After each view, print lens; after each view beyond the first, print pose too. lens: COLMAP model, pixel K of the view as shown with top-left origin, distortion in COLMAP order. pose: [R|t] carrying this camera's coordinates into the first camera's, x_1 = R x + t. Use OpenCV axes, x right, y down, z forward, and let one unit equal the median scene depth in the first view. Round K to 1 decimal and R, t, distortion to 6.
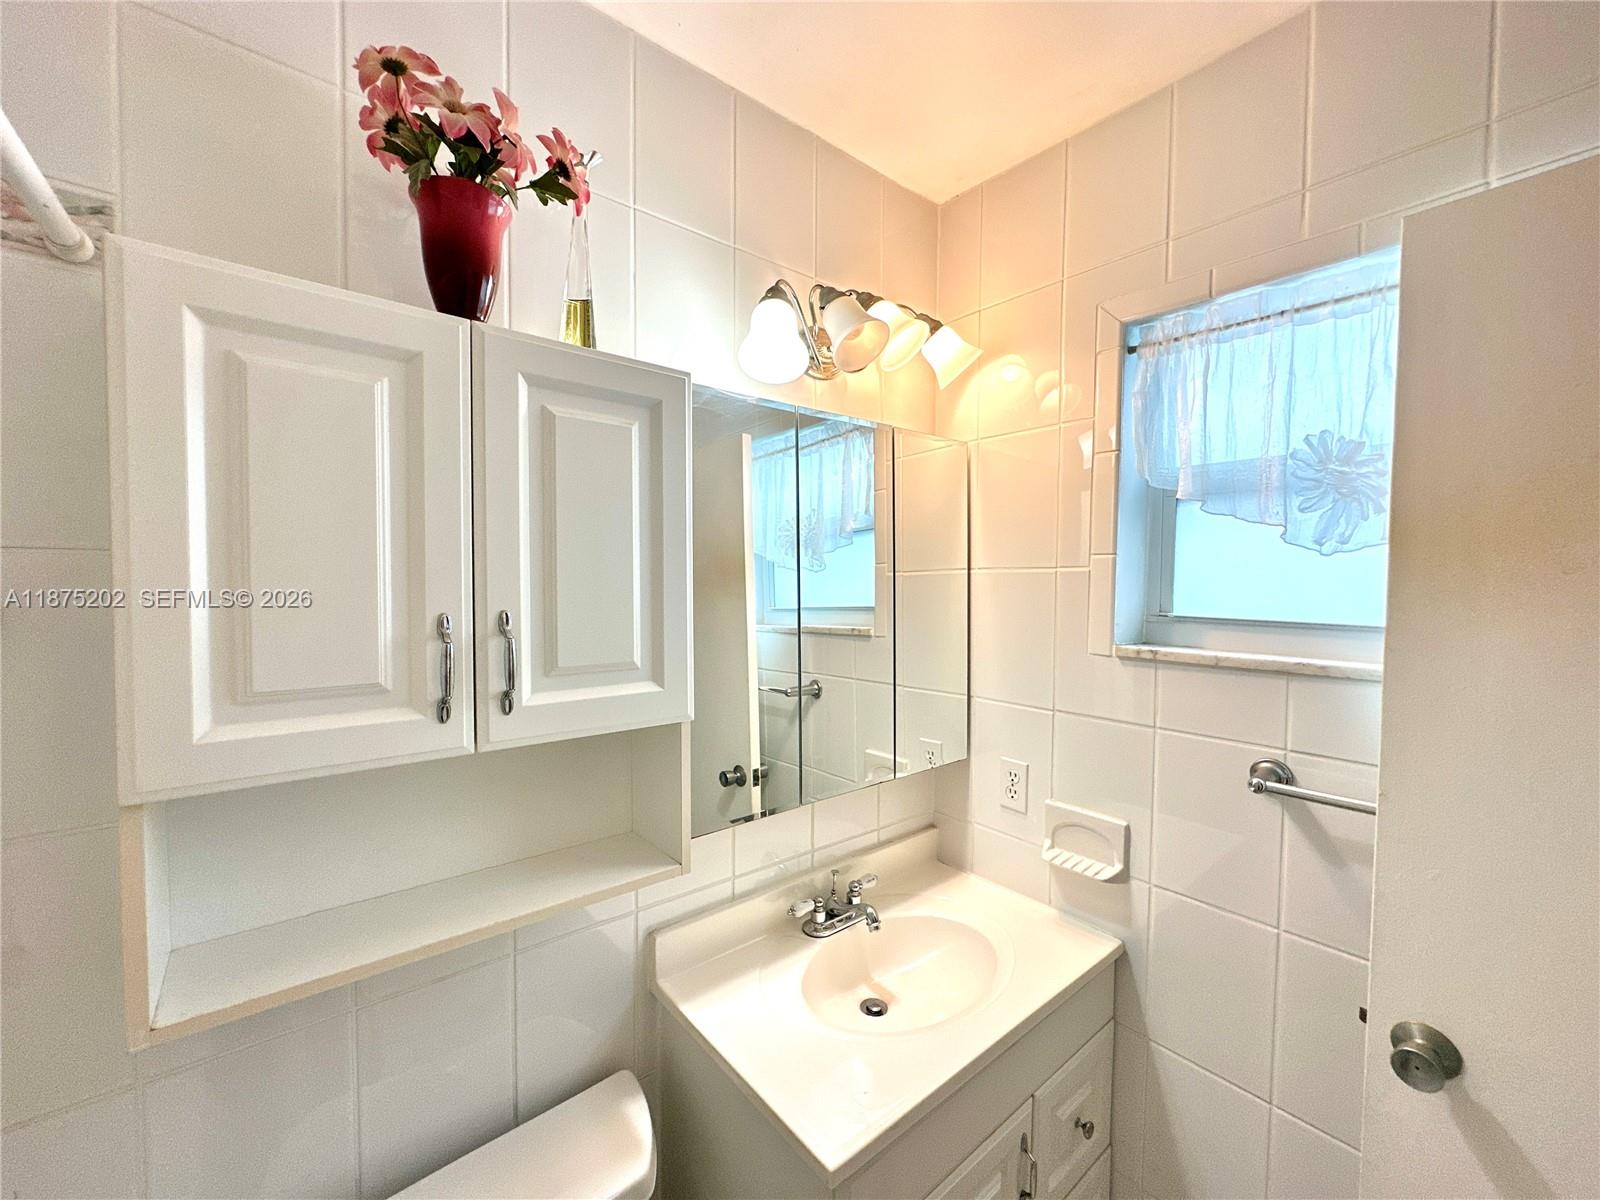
lens RADIAL K [[640.6, 0, 798.6], [0, 640.6, 603.2], [0, 0, 1]] dist [-0.004056, 0.000298]
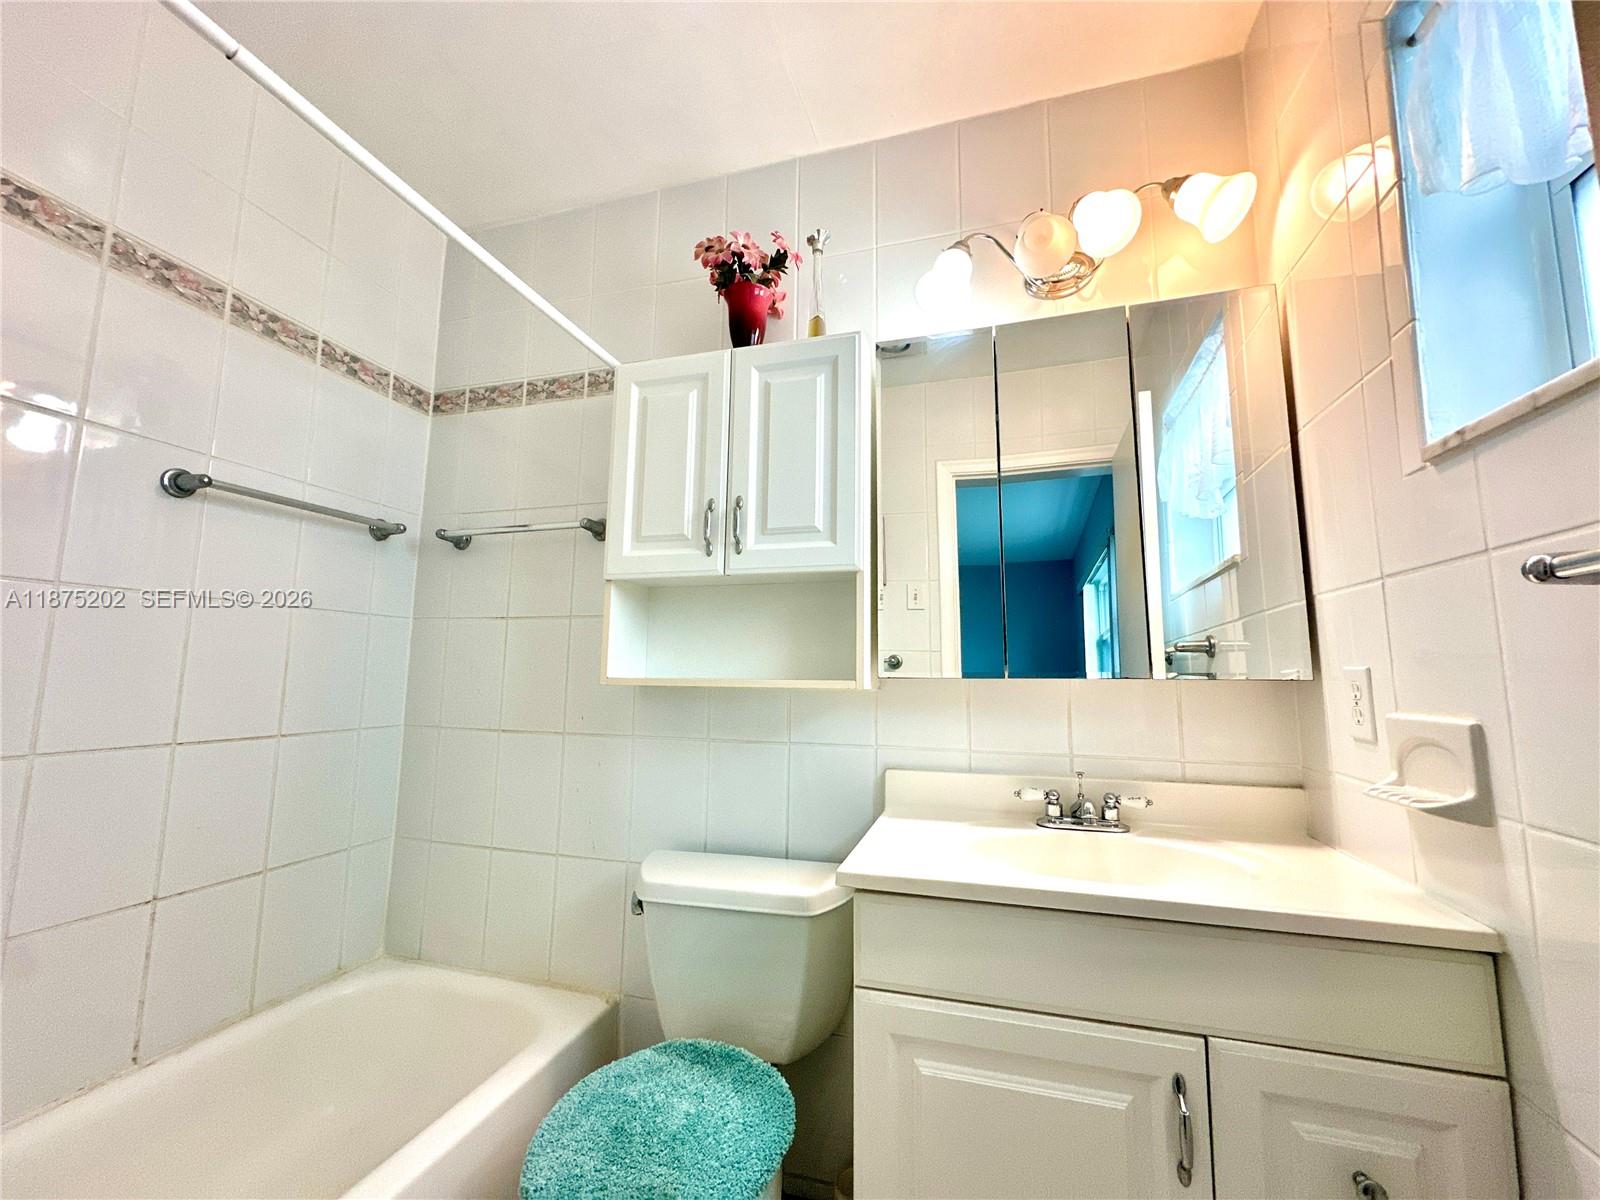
lens RADIAL K [[640.6, 0, 798.1], [0, 640.6, 599.0], [0, 0, 1]] dist [-0.004056, 0.000298]
pose [[0.554899, -0.100773, -0.825792, 0.920884], [-0.040066, 0.988247, -0.147520, 0.475422], [0.830952, 0.114945, 0.544340, 0.178557]]
